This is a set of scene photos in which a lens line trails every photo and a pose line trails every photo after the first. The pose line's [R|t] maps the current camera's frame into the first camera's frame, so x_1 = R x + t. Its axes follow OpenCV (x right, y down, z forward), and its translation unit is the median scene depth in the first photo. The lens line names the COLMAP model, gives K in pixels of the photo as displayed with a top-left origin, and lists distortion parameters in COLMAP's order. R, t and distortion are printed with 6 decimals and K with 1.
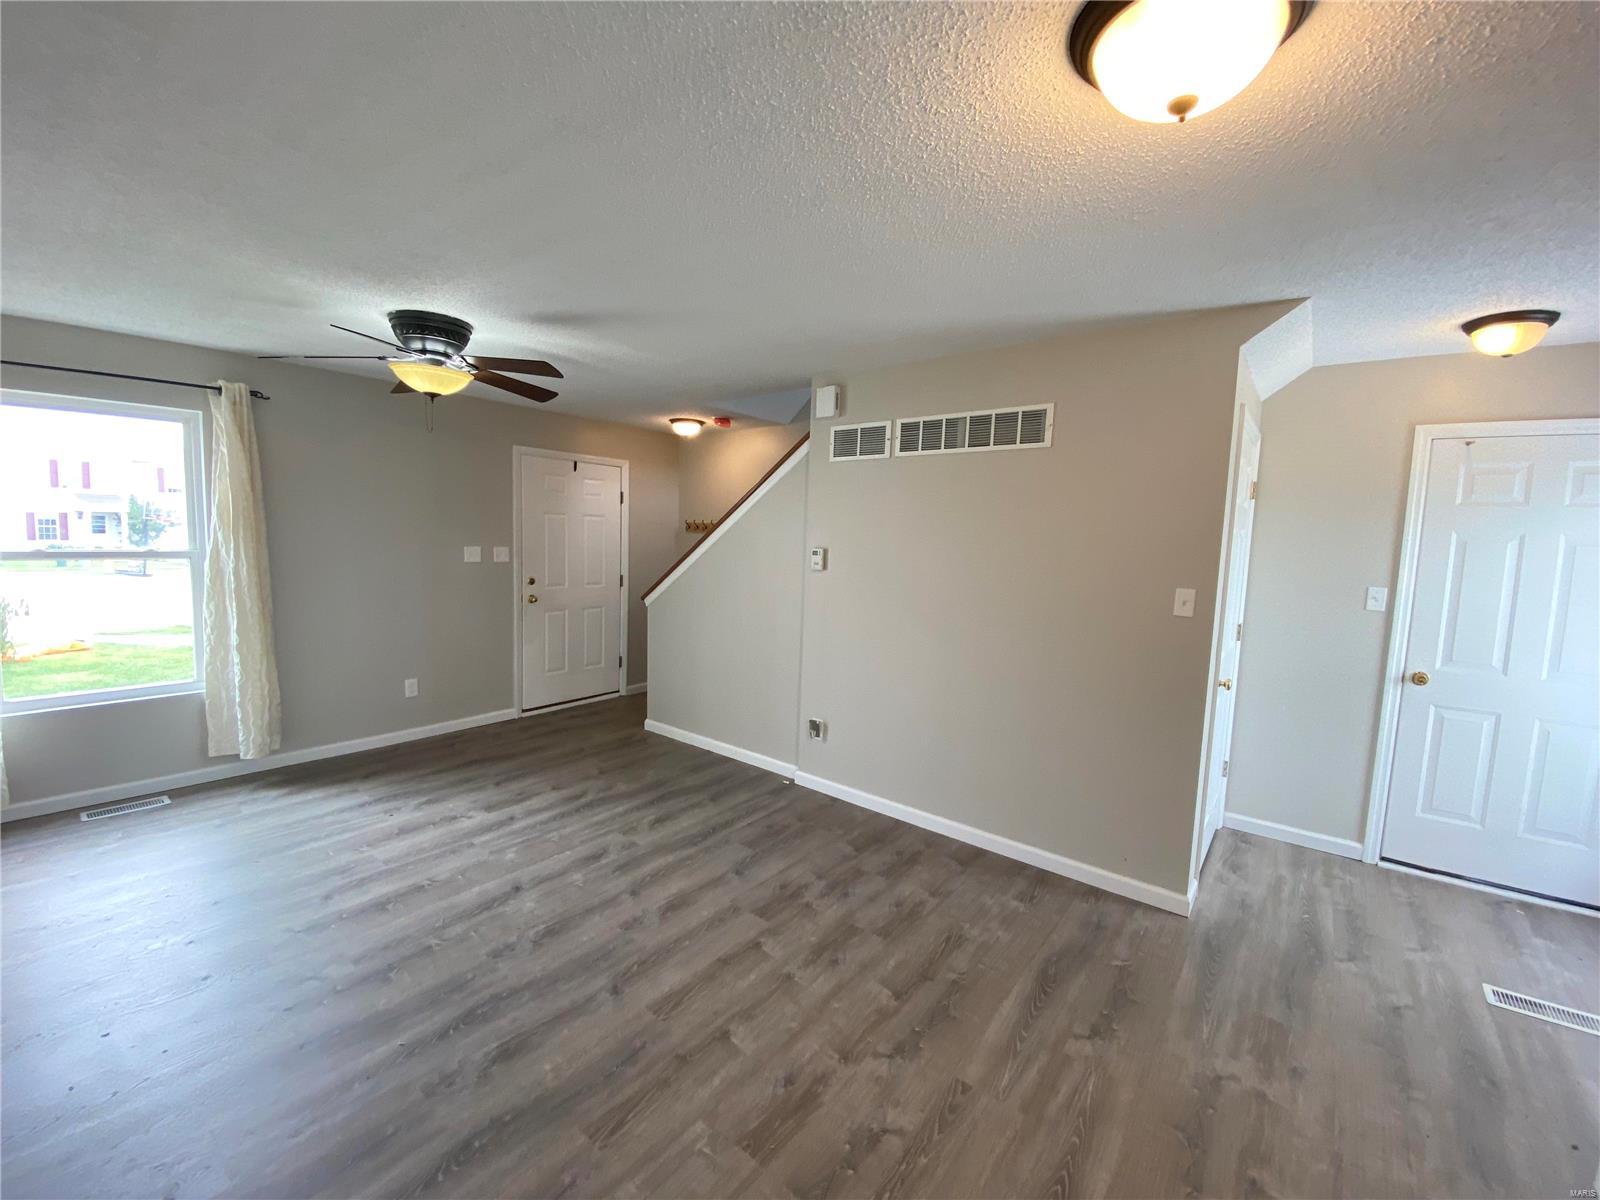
lens RADIAL K [[667.6, 0, 800.0], [0, 667.6, 600.0], [0, 0, 1]] dist [-0.012071, -0.000394]
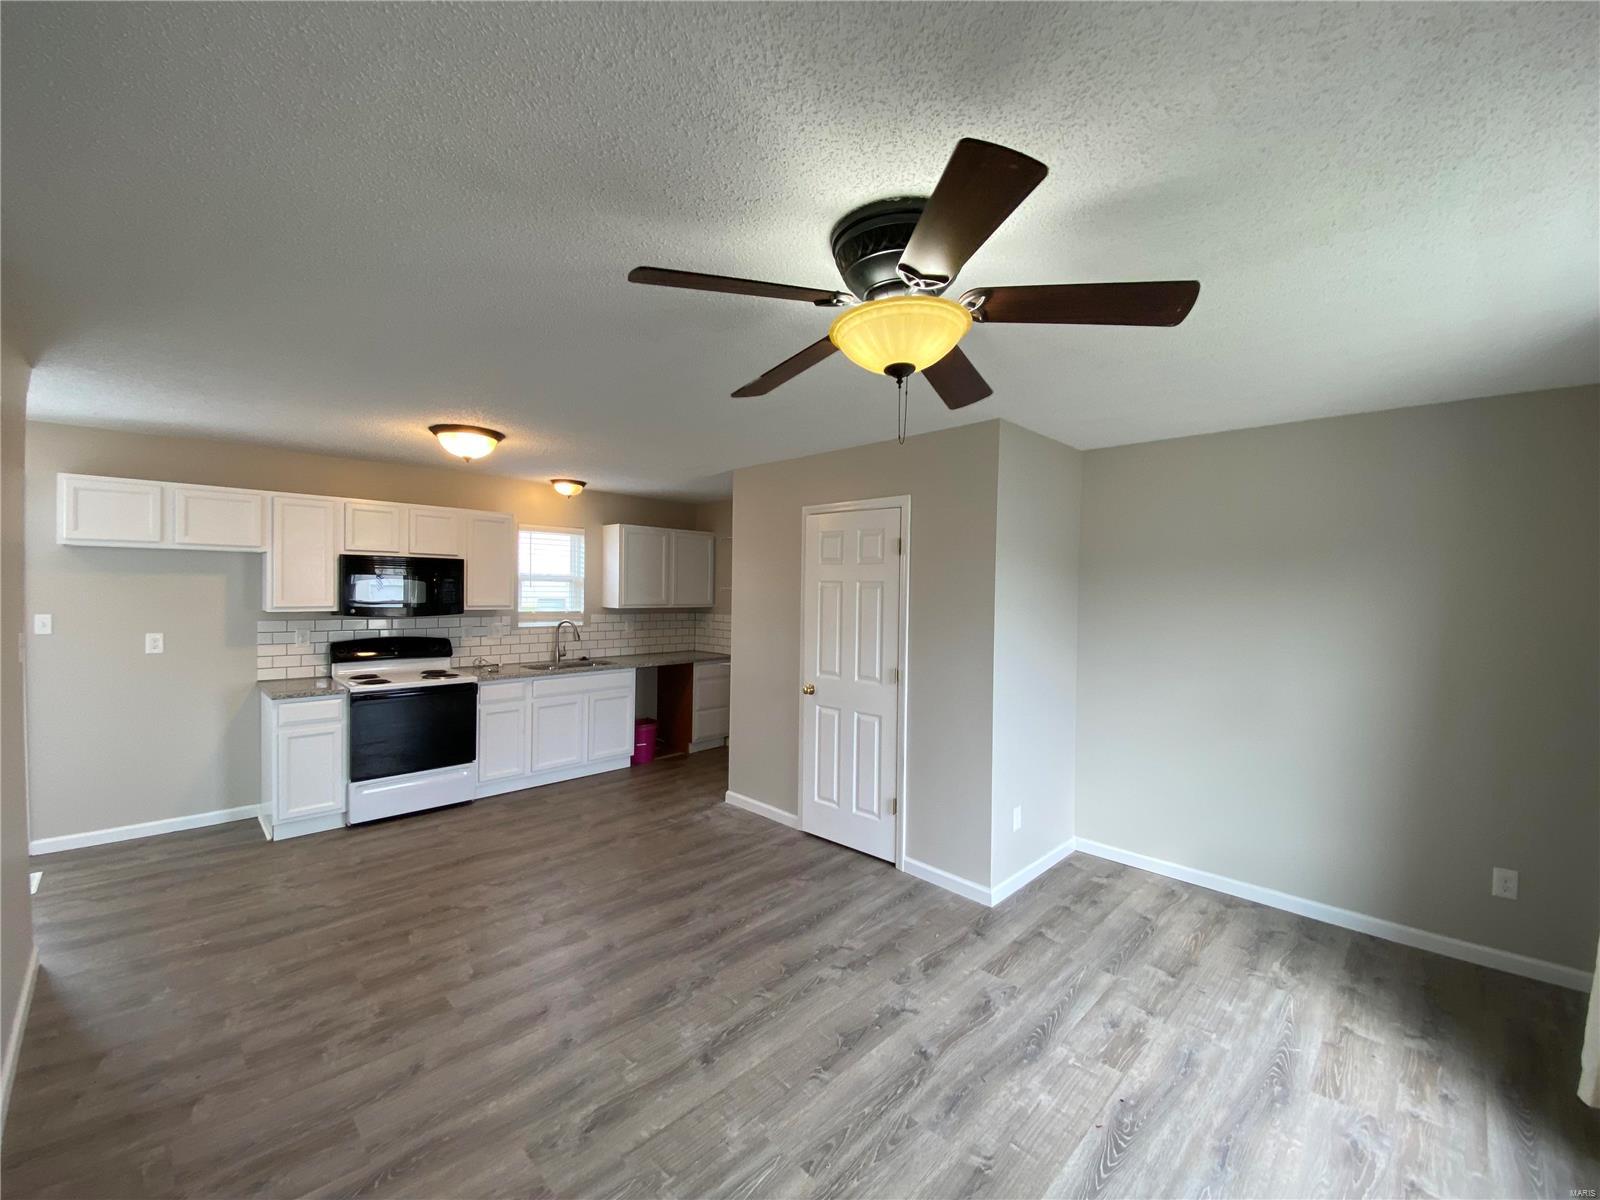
lens RADIAL K [[667.6, 0, 800.0], [0, 667.6, 600.0], [0, 0, 1]] dist [-0.012071, -0.000394]
pose [[-0.993286, -0.050315, 0.104171, -0.639802], [-0.036858, 0.991179, 0.127298, -0.232627], [-0.109657, 0.122604, -0.986379, 1.840572]]
